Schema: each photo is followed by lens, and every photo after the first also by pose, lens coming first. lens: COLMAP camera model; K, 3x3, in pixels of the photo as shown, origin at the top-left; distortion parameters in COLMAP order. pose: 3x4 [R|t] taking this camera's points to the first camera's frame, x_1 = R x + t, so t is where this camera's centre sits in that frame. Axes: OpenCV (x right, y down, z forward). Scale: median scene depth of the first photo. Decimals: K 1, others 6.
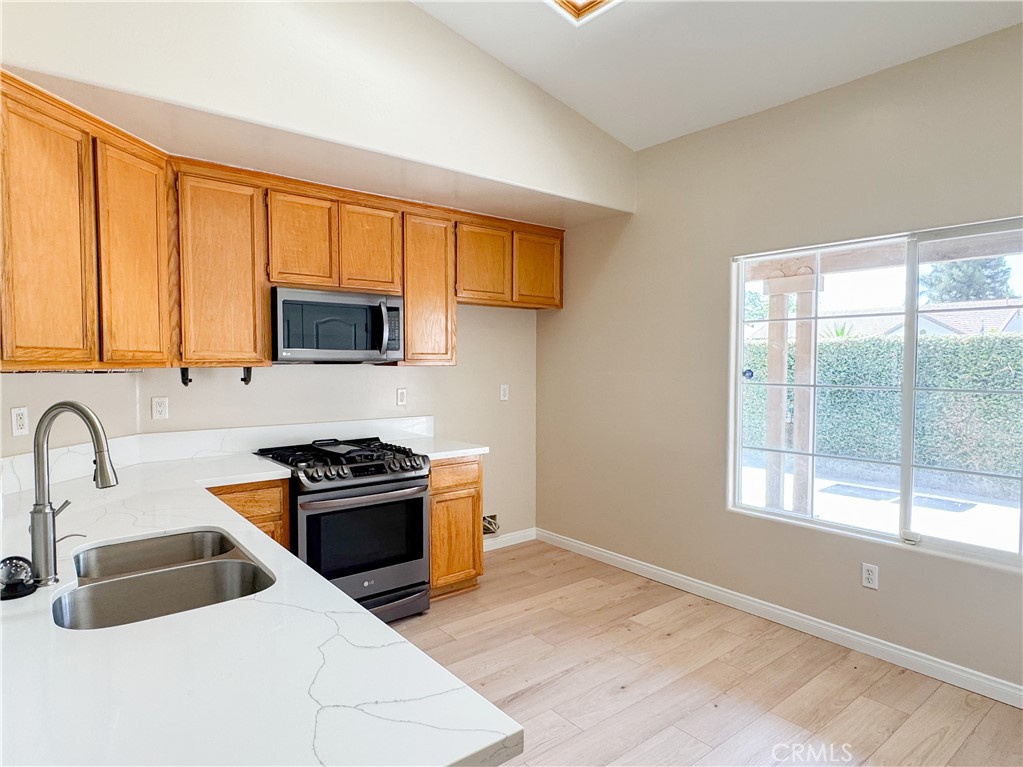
lens RADIAL K [[589.7, 0, 505.7], [0, 589.7, 385.5], [0, 0, 1]] dist [-0.004803, -0.000216]
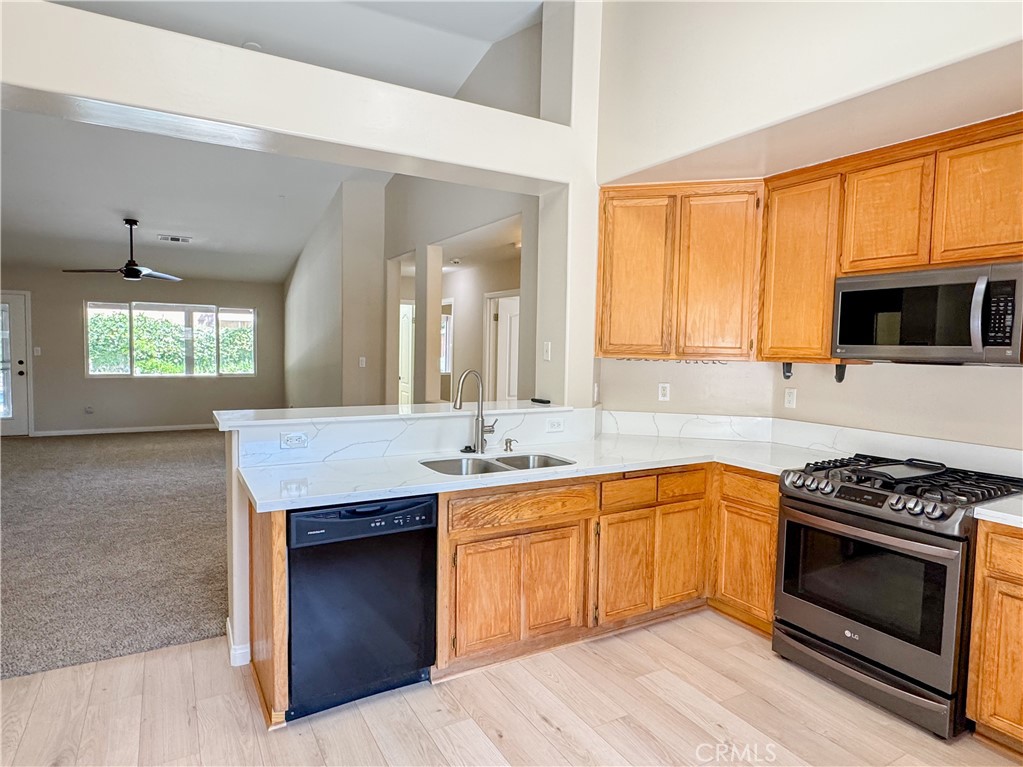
lens RADIAL K [[589.7, 0, 505.7], [0, 589.7, 385.5], [0, 0, 1]] dist [-0.004803, -0.000216]
pose [[-0.136837, 0.060261, -0.988759, 0.606313], [-0.065180, 0.995437, 0.069689, -0.029419], [0.988447, 0.073983, -0.132285, 0.612508]]
